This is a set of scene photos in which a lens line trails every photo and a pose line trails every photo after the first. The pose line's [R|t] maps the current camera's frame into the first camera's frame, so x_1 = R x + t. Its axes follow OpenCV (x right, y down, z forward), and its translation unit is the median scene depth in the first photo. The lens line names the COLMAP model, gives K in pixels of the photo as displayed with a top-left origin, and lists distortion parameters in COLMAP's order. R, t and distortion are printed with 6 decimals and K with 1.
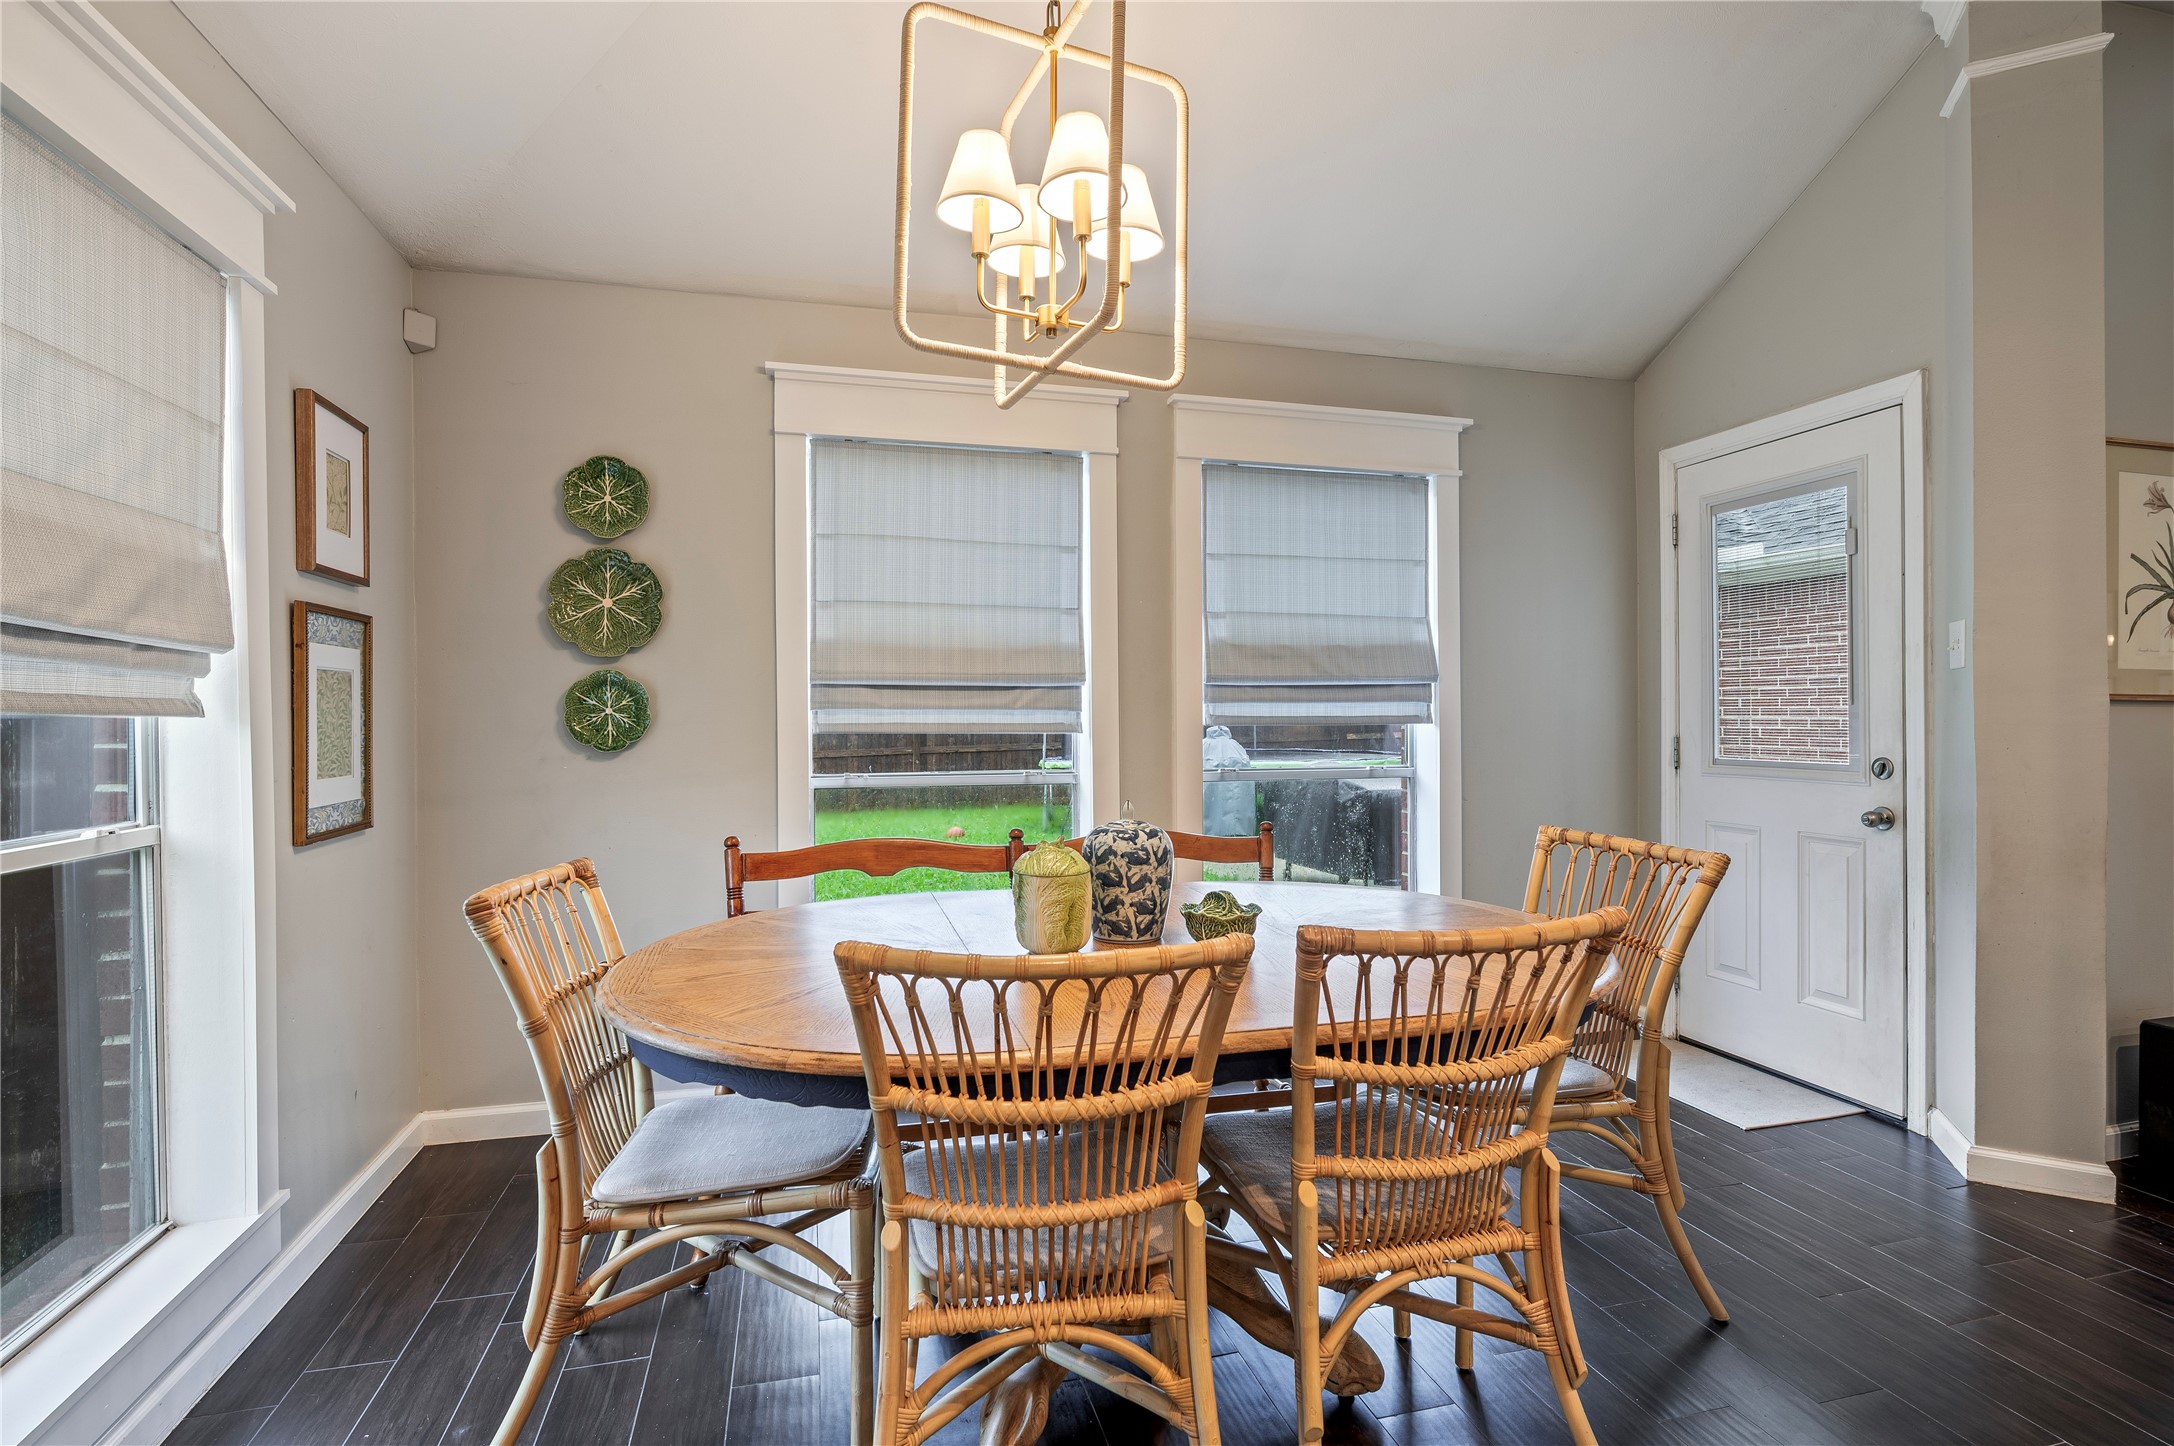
lens RADIAL K [[1077.1, 0, 1094.0], [0, 1077.1, 721.2], [0, 0, 1]] dist [-0.002187, -0.000438]
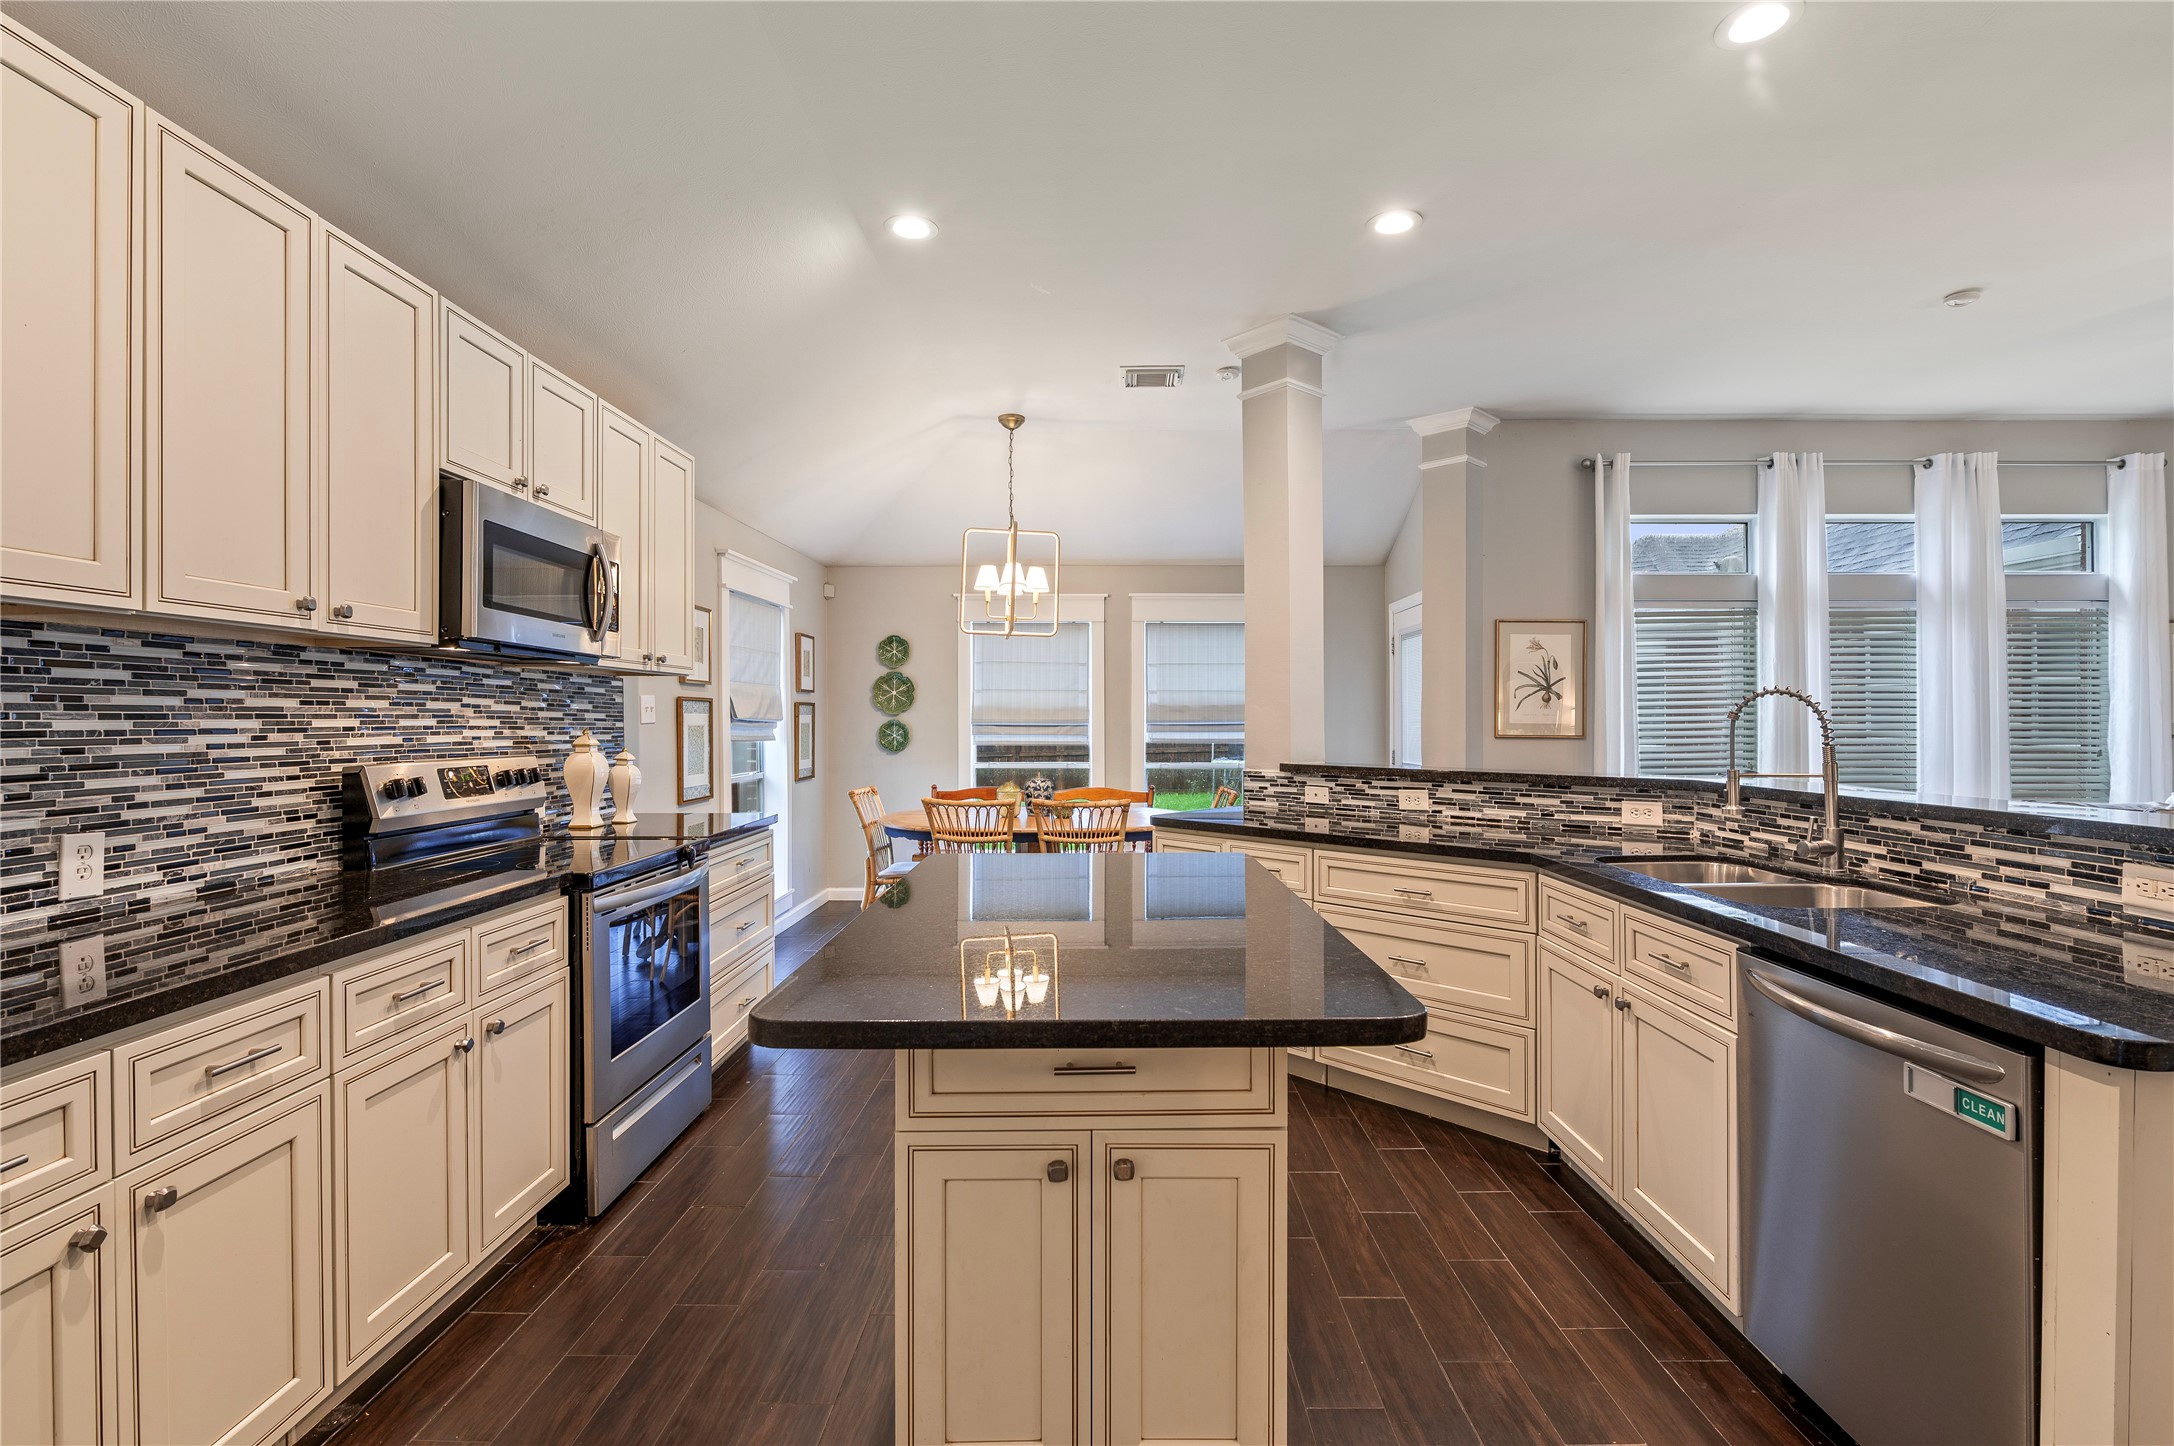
lens RADIAL K [[989.6, 0, 1090.5], [0, 989.6, 724.2], [0, 0, 1]] dist [-0.010262, 0.000606]
pose [[0.961955, 0.004976, -0.273164, 0.597627], [-0.005030, 0.999987, 0.000504, -0.037871], [0.273163, 0.000889, 0.961967, -1.058408]]
